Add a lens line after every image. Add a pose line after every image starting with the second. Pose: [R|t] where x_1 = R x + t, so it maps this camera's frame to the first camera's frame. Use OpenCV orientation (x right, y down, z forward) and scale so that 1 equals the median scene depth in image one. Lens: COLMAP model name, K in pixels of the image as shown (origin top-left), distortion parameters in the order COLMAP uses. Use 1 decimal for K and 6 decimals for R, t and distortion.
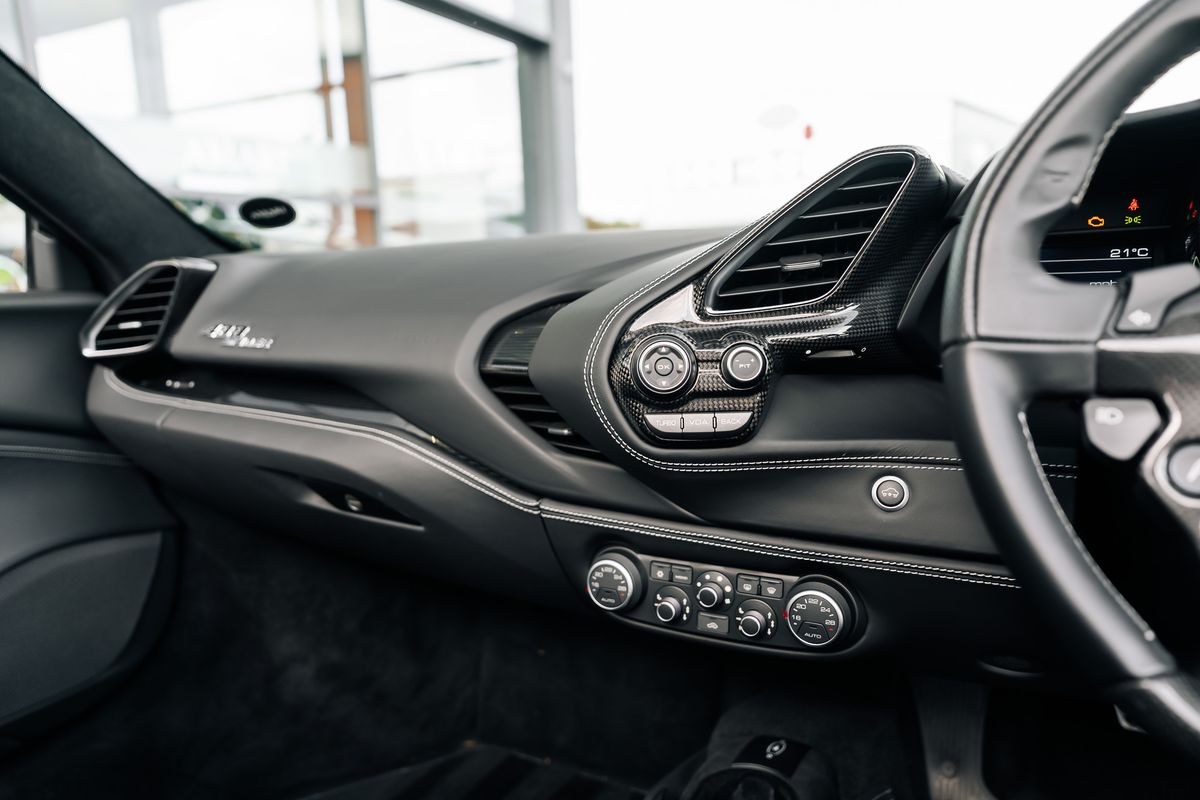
lens RADIAL K [[888.9, 0, 600.0], [0, 888.9, 400.0], [0, 0, 1]] dist [-0.001479, 0.000486]
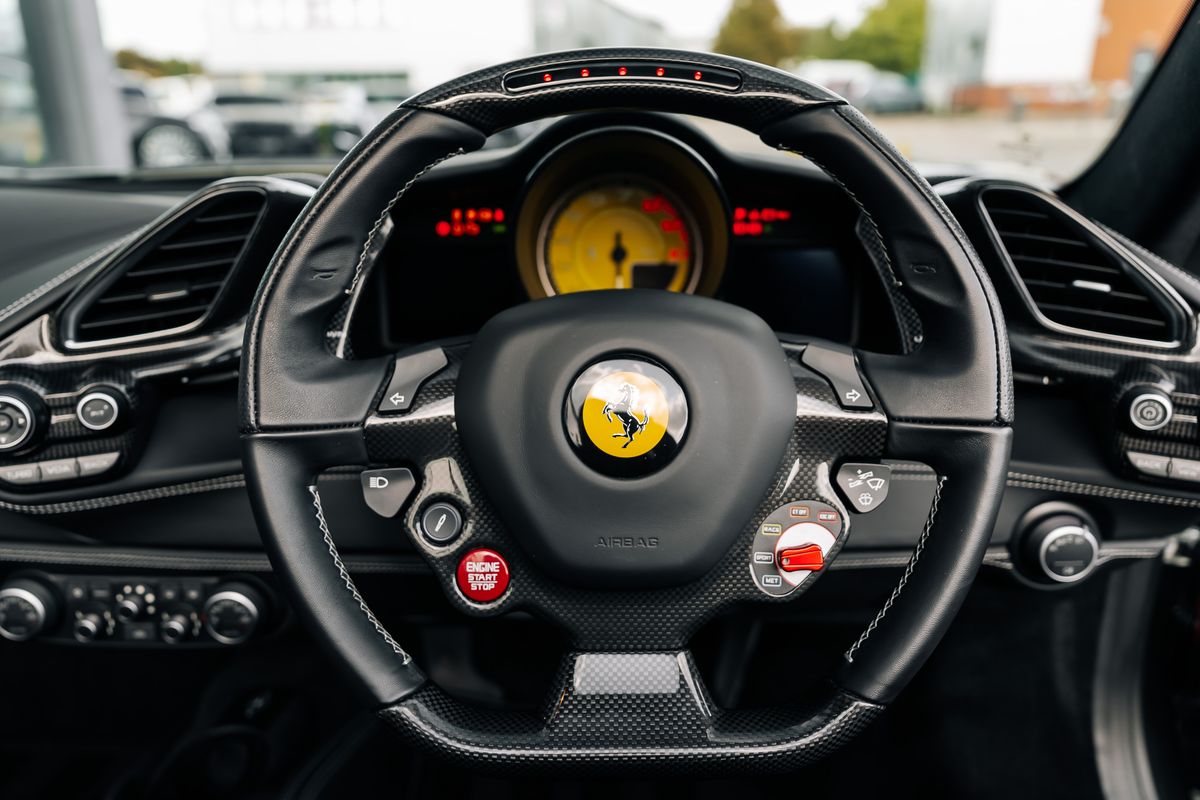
lens RADIAL K [[888.9, 0, 600.0], [0, 888.9, 400.0], [0, 0, 1]] dist [-0.001479, 0.000486]
pose [[0.902257, -0.102440, 0.418854, 0.233451], [0.036869, 0.986141, 0.161763, -0.175721], [-0.429619, -0.130509, 0.893529, -0.107331]]
